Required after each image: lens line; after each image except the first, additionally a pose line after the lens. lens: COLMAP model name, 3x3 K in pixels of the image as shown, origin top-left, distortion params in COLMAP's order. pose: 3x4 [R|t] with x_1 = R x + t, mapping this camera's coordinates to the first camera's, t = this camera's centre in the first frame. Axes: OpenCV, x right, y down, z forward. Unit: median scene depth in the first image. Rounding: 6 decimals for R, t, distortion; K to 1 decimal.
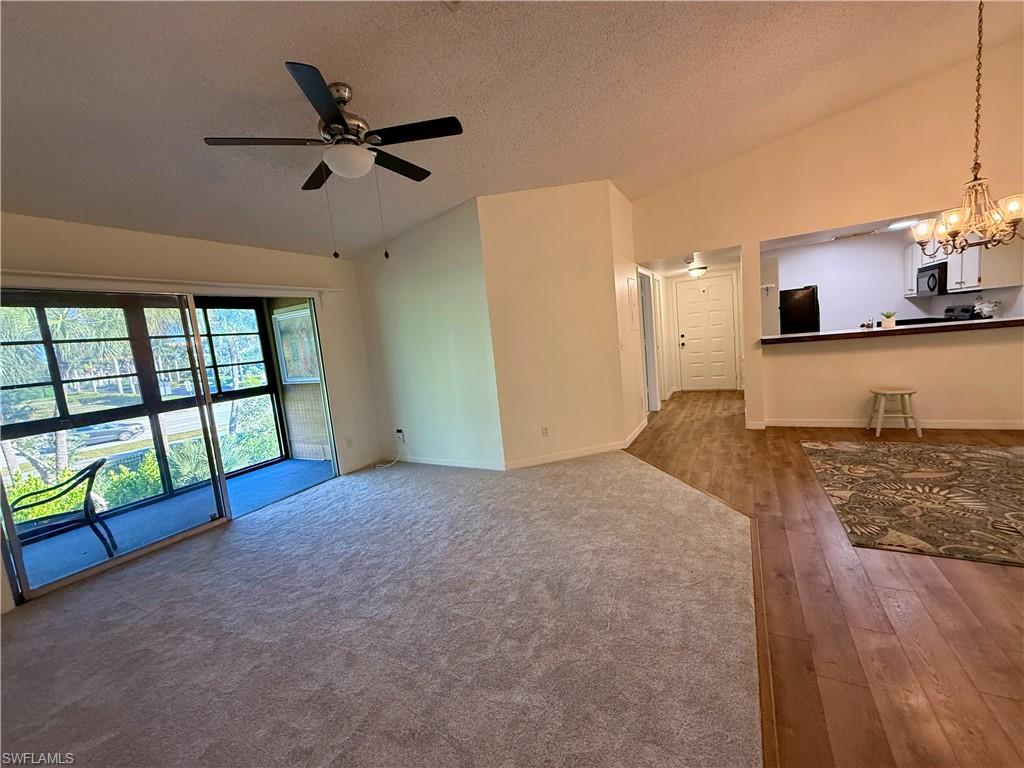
lens RADIAL K [[408.8, 0, 511.4], [0, 408.8, 383.6], [0, 0, 1]] dist [0.000436, -0.000158]
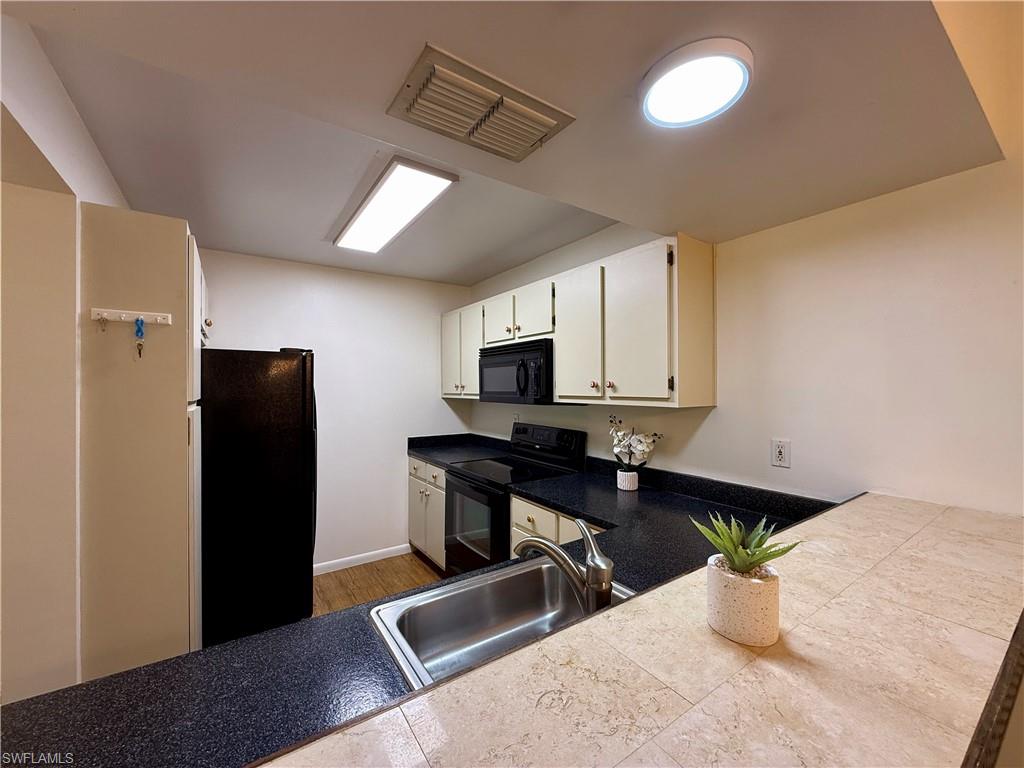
lens RADIAL K [[408.8, 0, 512.7], [0, 408.8, 384.4], [0, 0, 1]] dist [0.000436, -0.000158]
pose [[0.440402, 0.101227, 0.892076, 0.802277], [0.062932, 0.987699, -0.143146, -0.232372], [-0.895592, 0.119182, 0.428614, 1.095741]]
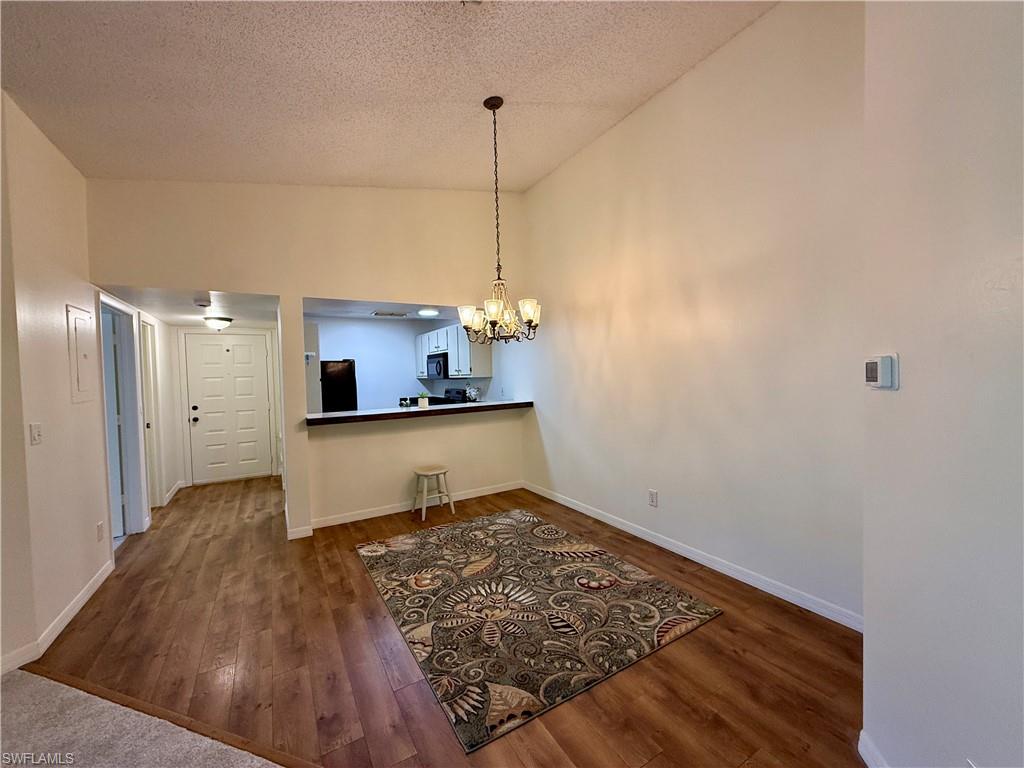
lens RADIAL K [[408.8, 0, 509.3], [0, 408.8, 384.4], [0, 0, 1]] dist [0.000436, -0.000158]
pose [[0.510203, 0.061770, 0.857833, 0.161620], [0.074684, 0.990468, -0.115740, -0.064667], [-0.856805, 0.123118, 0.500727, 0.321859]]
